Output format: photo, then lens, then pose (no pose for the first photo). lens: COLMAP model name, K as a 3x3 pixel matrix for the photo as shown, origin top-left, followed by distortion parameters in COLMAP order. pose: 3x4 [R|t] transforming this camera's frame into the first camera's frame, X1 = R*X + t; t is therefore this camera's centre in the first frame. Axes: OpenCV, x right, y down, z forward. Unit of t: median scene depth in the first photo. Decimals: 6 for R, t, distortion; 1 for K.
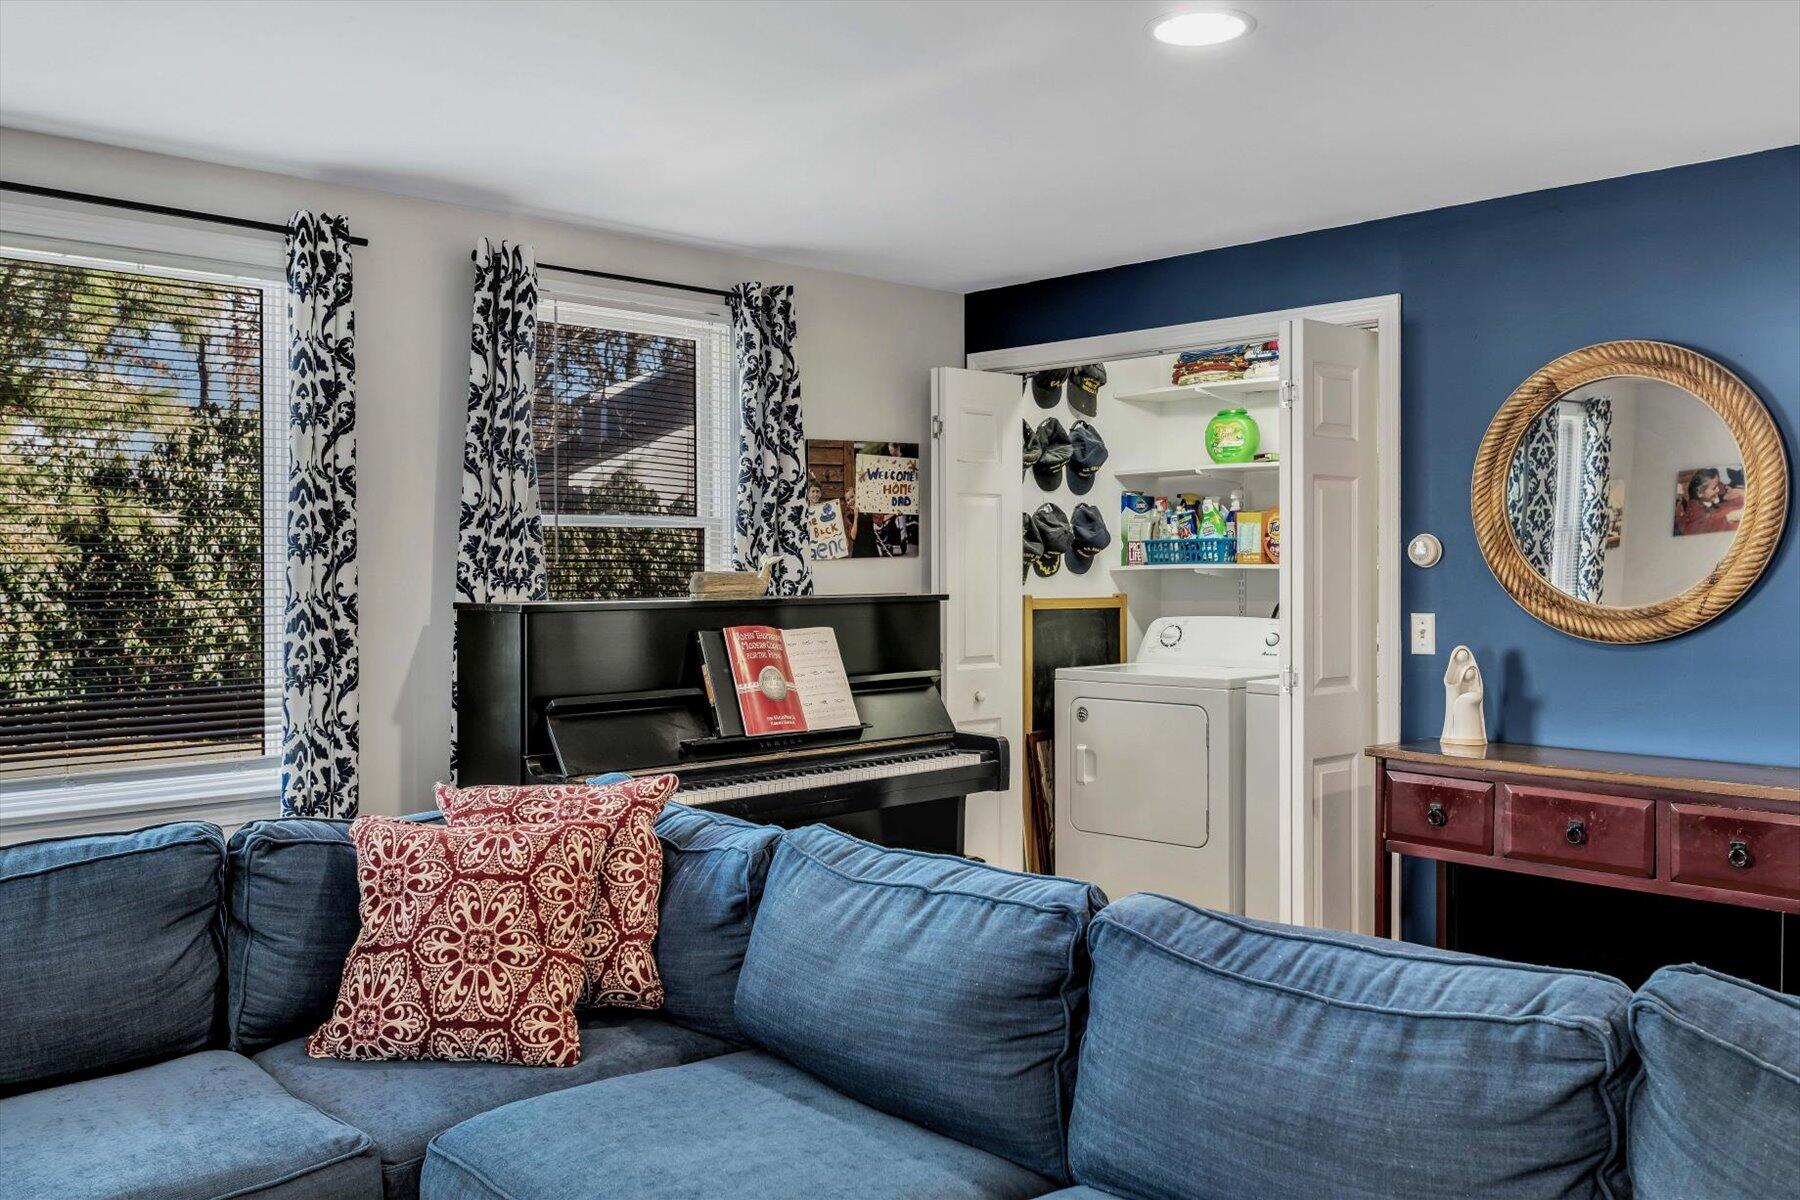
lens RADIAL K [[1490.5, 0, 900.0], [0, 1490.5, 600.0], [0, 0, 1]] dist [0.003279, 0.004368]
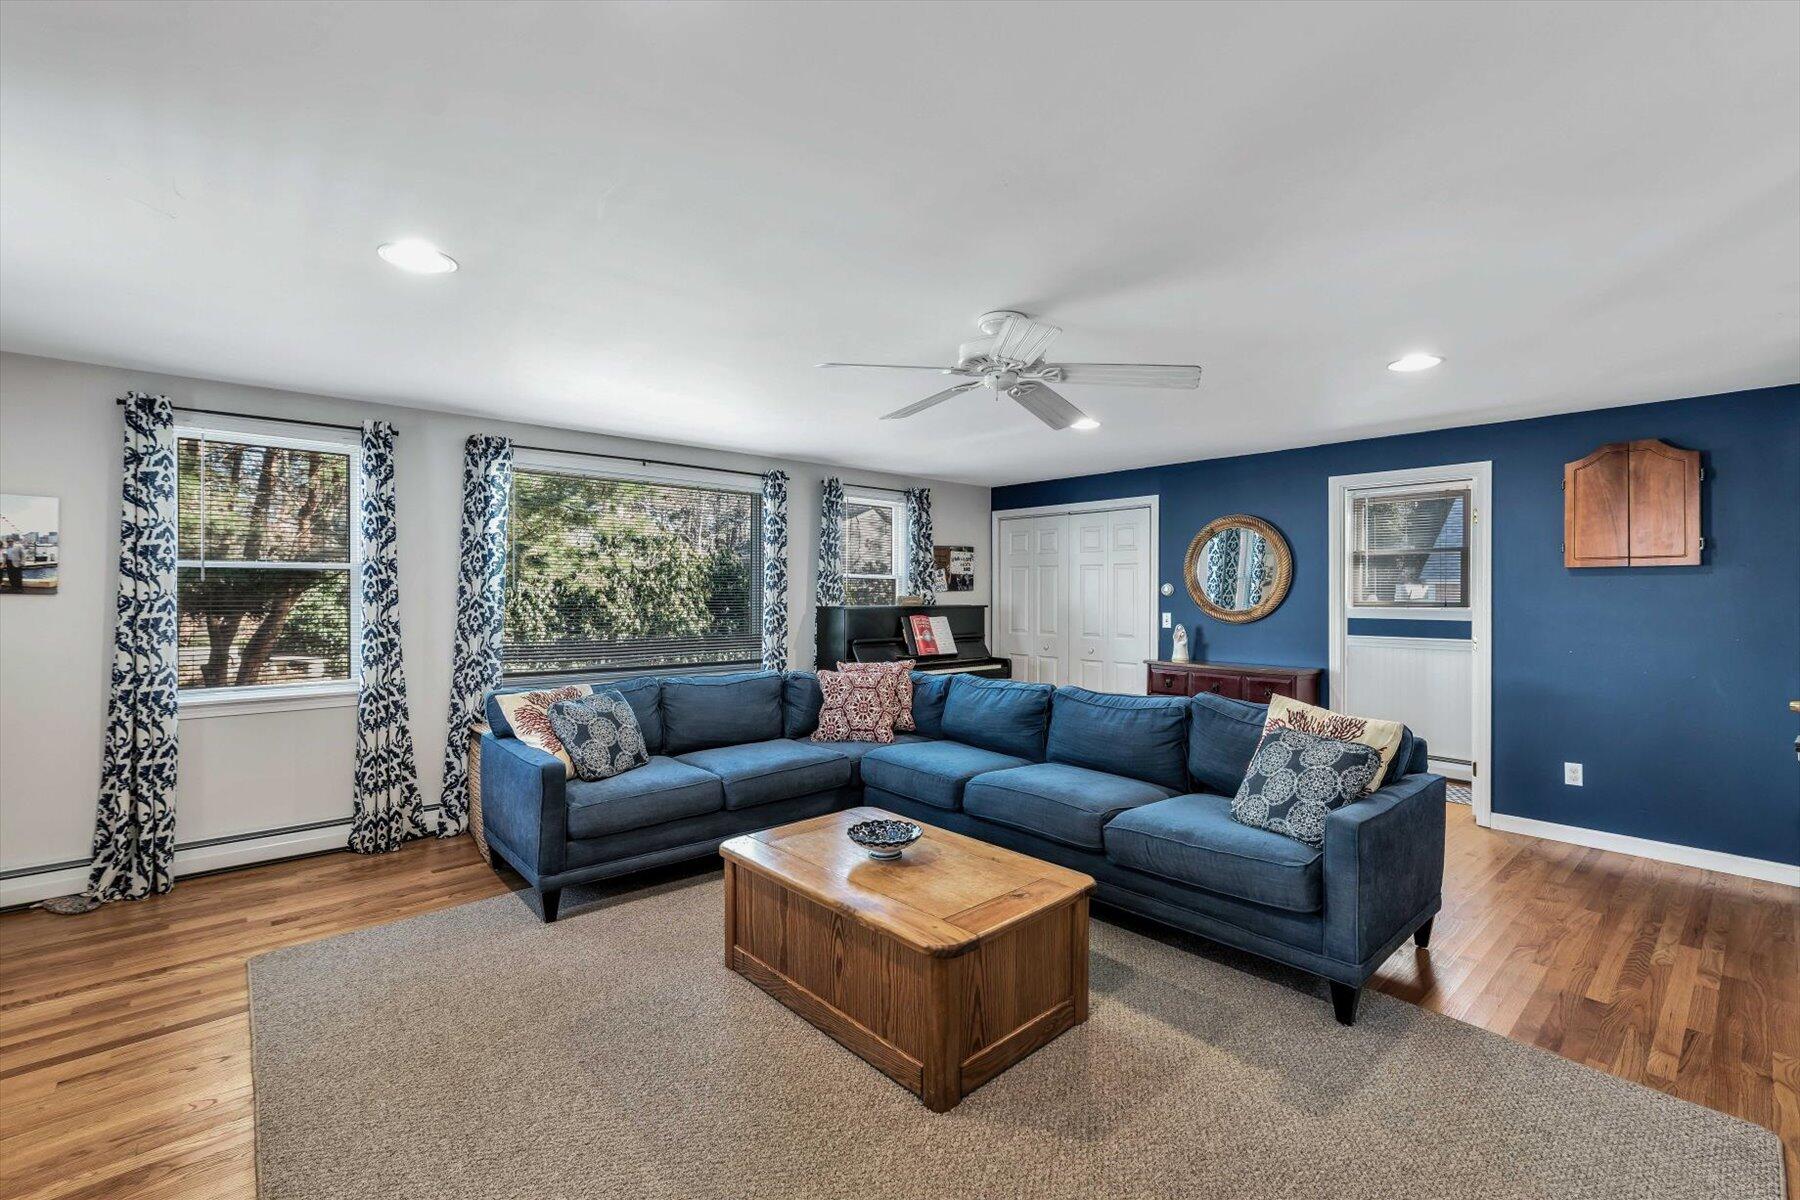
lens RADIAL K [[782.2, 0, 901.8], [0, 782.2, 596.4], [0, 0, 1]] dist [0.001507, 0.000508]
pose [[0.999489, 0.006827, -0.031213, -0.089803], [-0.007541, 0.999711, -0.022816, 0.015865], [0.031048, 0.023039, 0.999252, -0.452799]]
